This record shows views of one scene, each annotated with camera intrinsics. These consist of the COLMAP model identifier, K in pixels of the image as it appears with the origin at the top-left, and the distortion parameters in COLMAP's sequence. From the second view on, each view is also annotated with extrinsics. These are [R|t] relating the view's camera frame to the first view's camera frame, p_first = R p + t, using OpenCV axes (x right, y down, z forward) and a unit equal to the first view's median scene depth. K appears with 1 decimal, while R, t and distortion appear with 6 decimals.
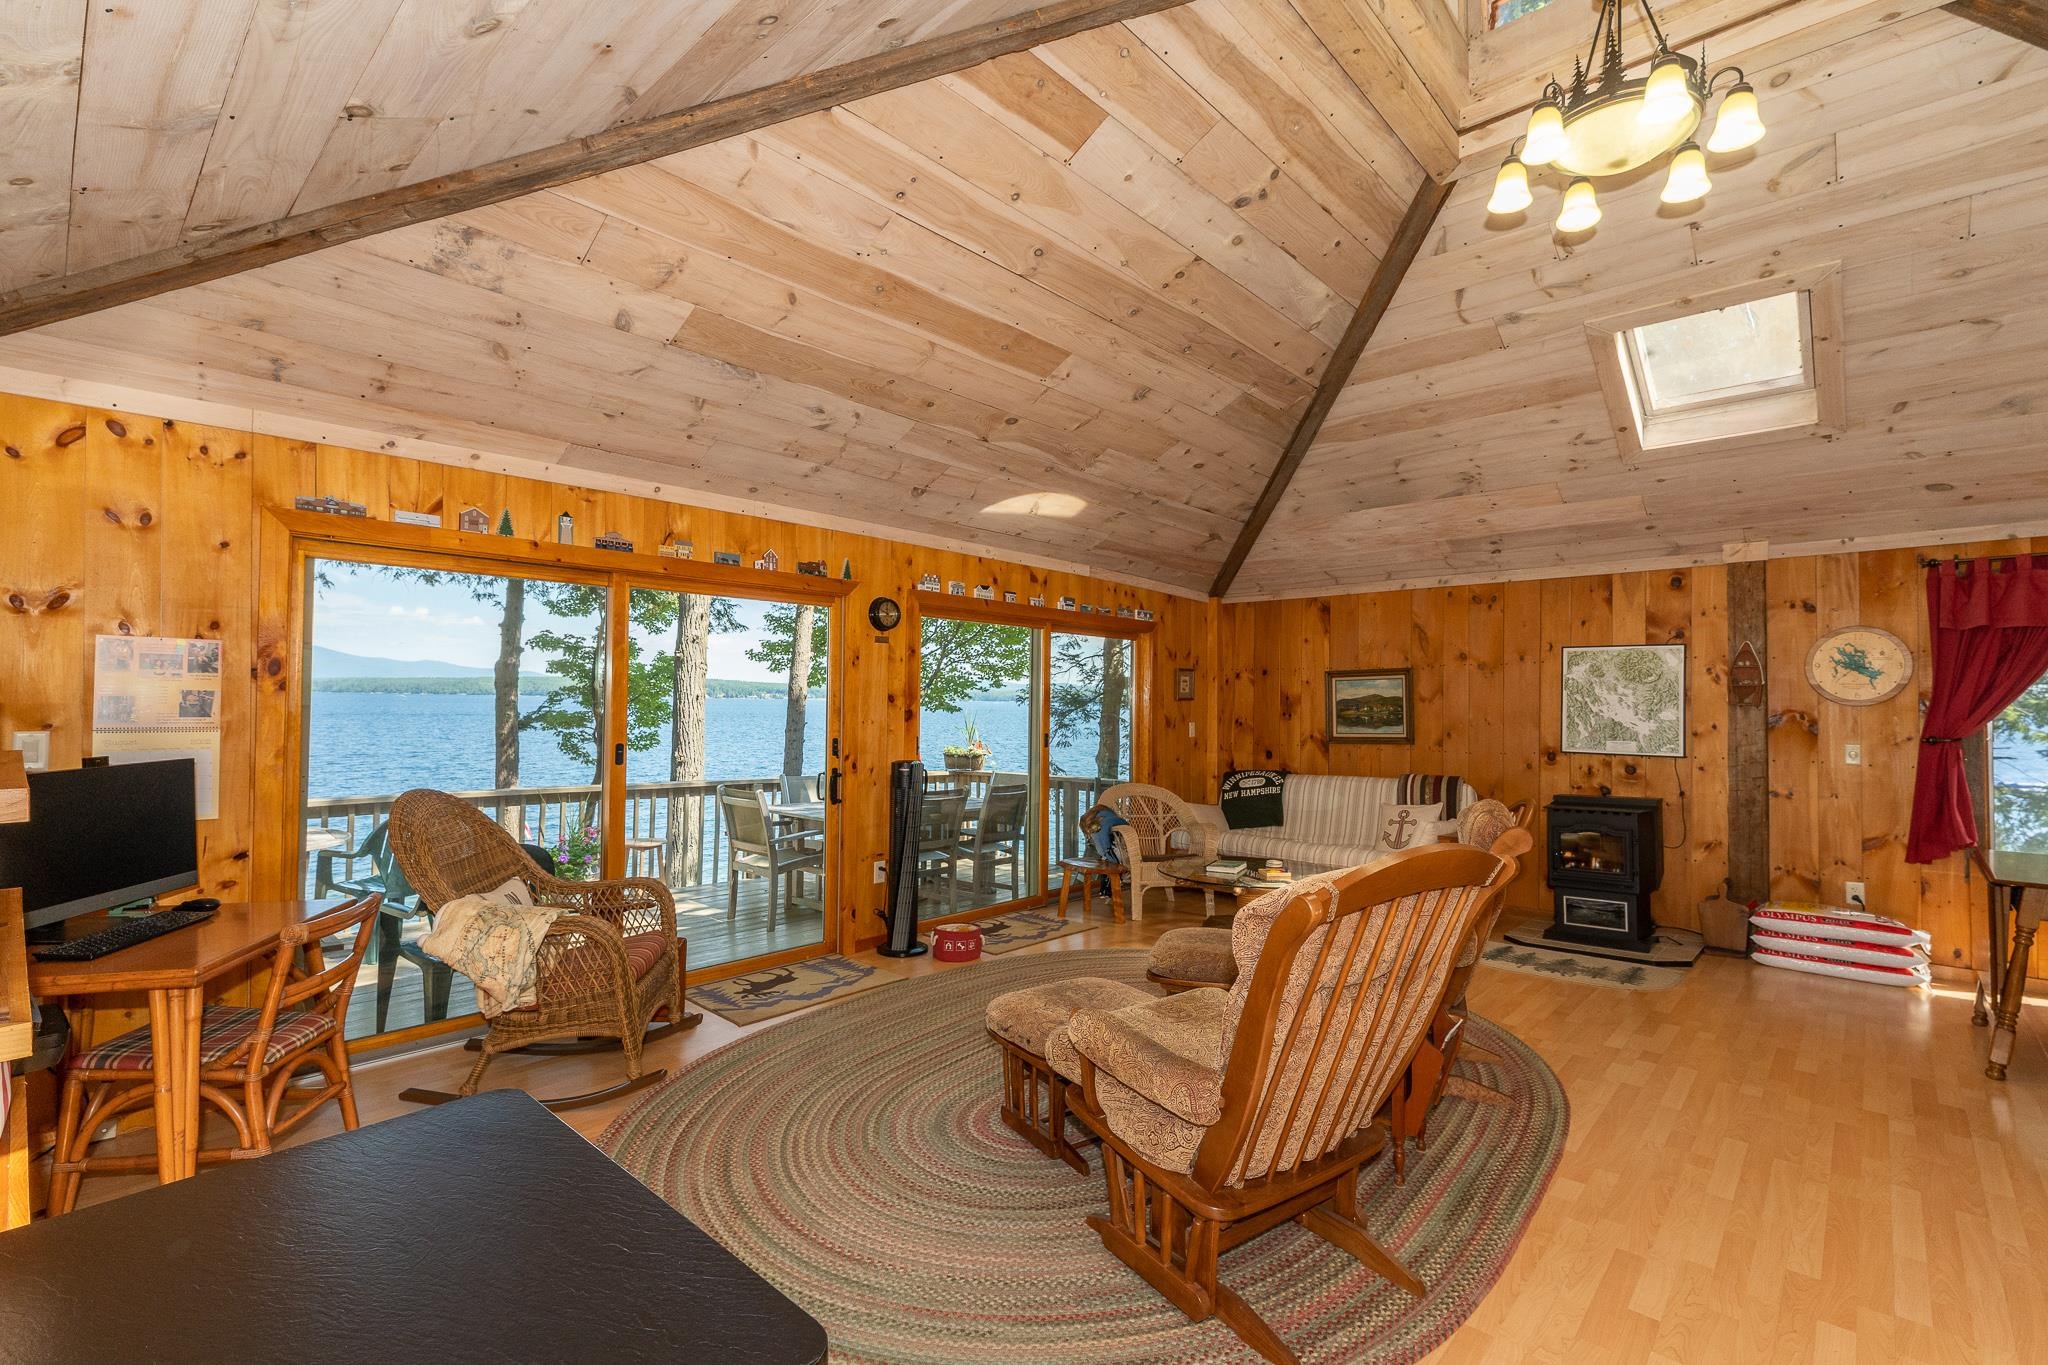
lens RADIAL K [[915.5, 0, 1024.0], [0, 915.5, 682.5], [0, 0, 1]] dist [-0.000013, -0.000595]
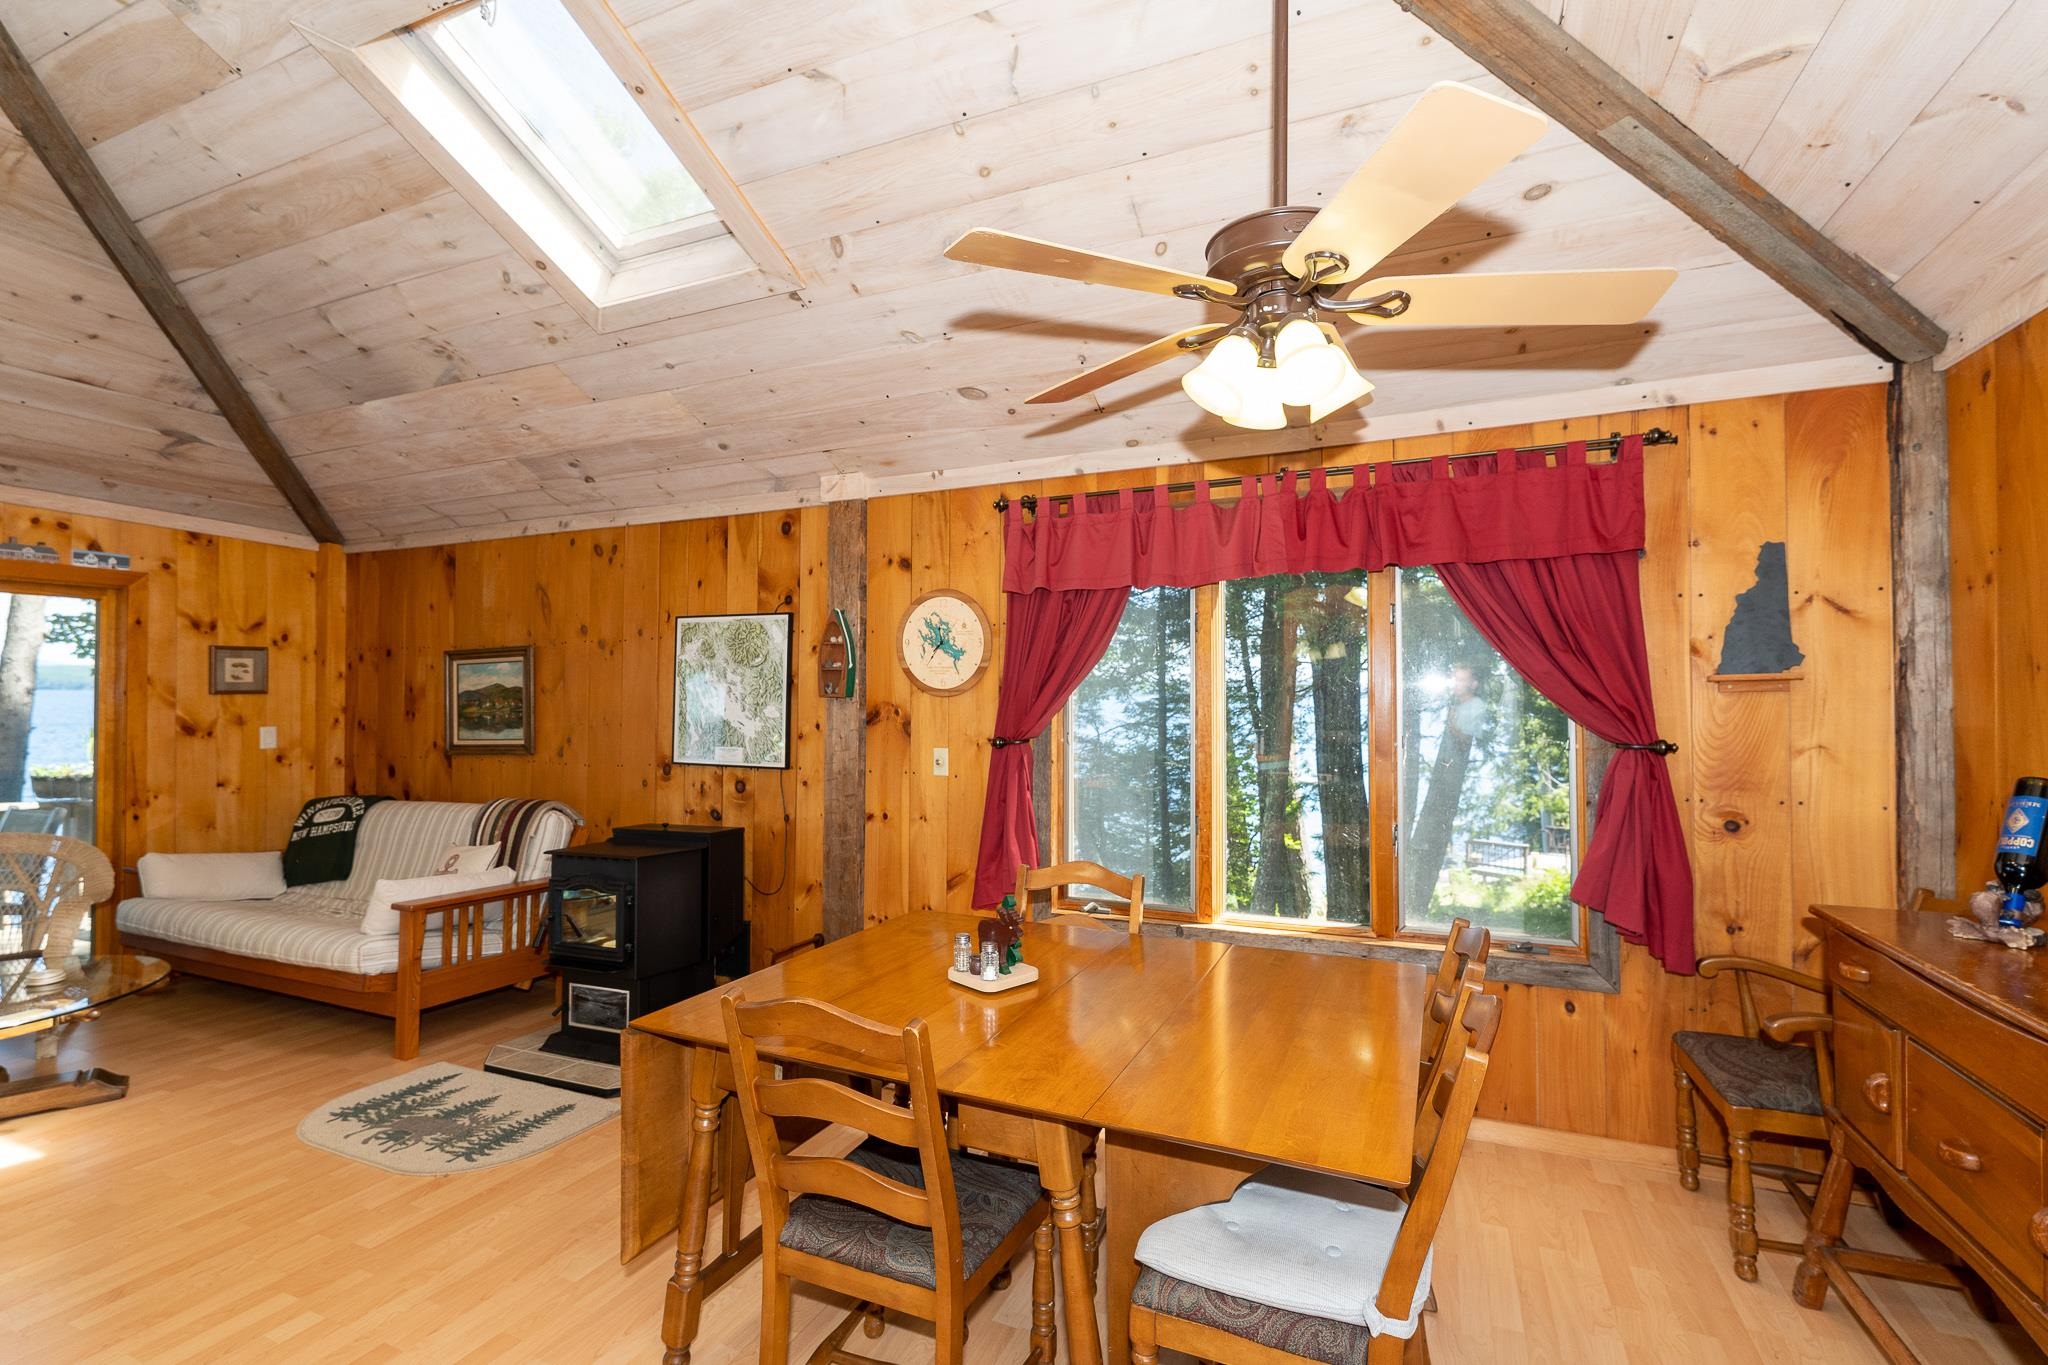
lens RADIAL K [[915.5, 0, 1024.0], [0, 915.5, 682.5], [0, 0, 1]] dist [-0.000013, -0.000595]
pose [[0.945076, -0.003667, 0.326829, 0.628539], [0.000321, 0.999947, 0.010293, 0.005603], [-0.326849, -0.009623, 0.945027, 0.237978]]
